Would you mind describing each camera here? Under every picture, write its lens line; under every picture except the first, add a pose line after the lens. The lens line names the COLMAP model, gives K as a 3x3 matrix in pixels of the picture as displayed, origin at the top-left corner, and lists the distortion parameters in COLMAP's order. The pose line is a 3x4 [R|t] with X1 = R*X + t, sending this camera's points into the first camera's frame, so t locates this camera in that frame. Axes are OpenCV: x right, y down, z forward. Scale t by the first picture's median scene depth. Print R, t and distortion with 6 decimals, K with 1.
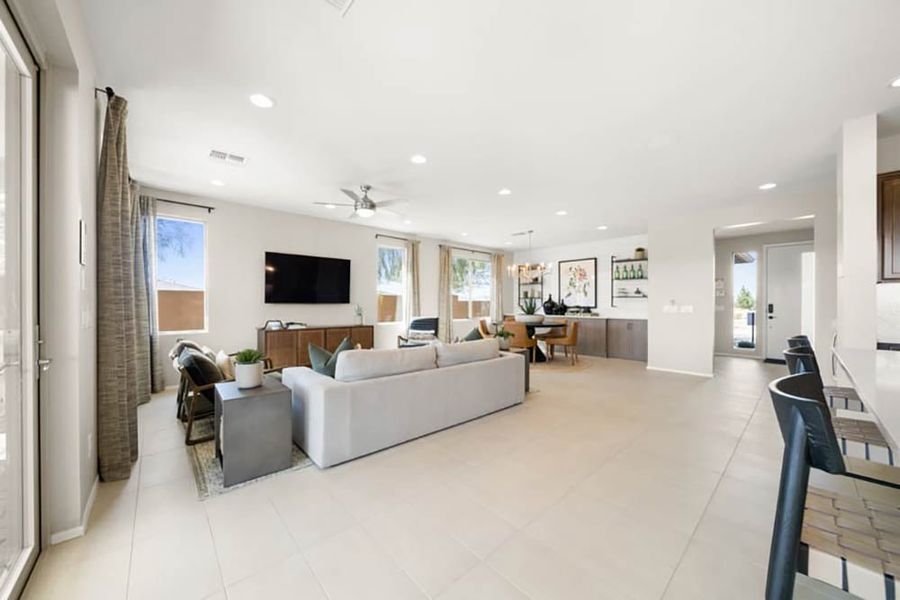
lens RADIAL K [[327.5, 0, 443.1], [0, 327.5, 304.6], [0, 0, 1]] dist [-0.002084, -0.000010]
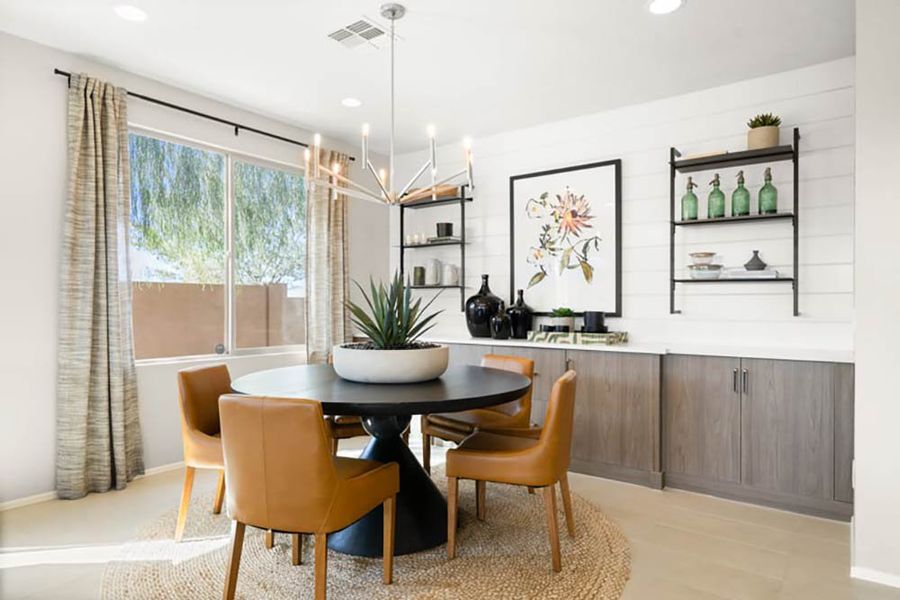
lens RADIAL K [[541.3, 0, 446.5], [0, 541.3, 308.2], [0, 0, 1]] dist [0.000747, -0.000901]
pose [[0.980256, -0.000333, 0.197733, 0.215382], [-0.000598, 0.999989, 0.004648, -0.000467], [-0.197732, -0.004675, 0.980245, 0.562802]]
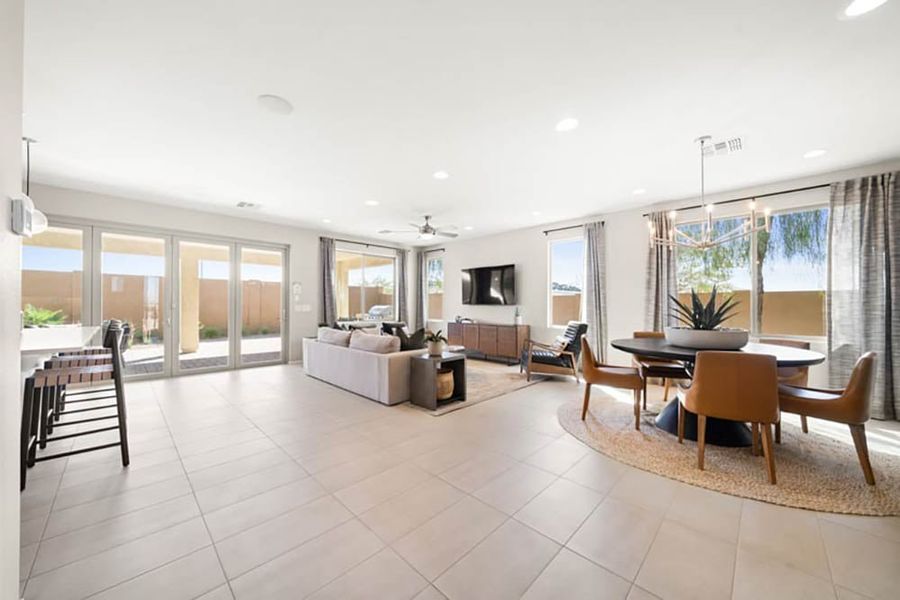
lens RADIAL K [[327.5, 0, 443.1], [0, 327.5, 304.6], [0, 0, 1]] dist [-0.002084, -0.000010]
pose [[0.056890, -0.001145, -0.998380, 0.655887], [-0.003228, 0.999994, -0.001331, -0.000915], [0.998375, 0.003299, 0.056886, 0.593150]]
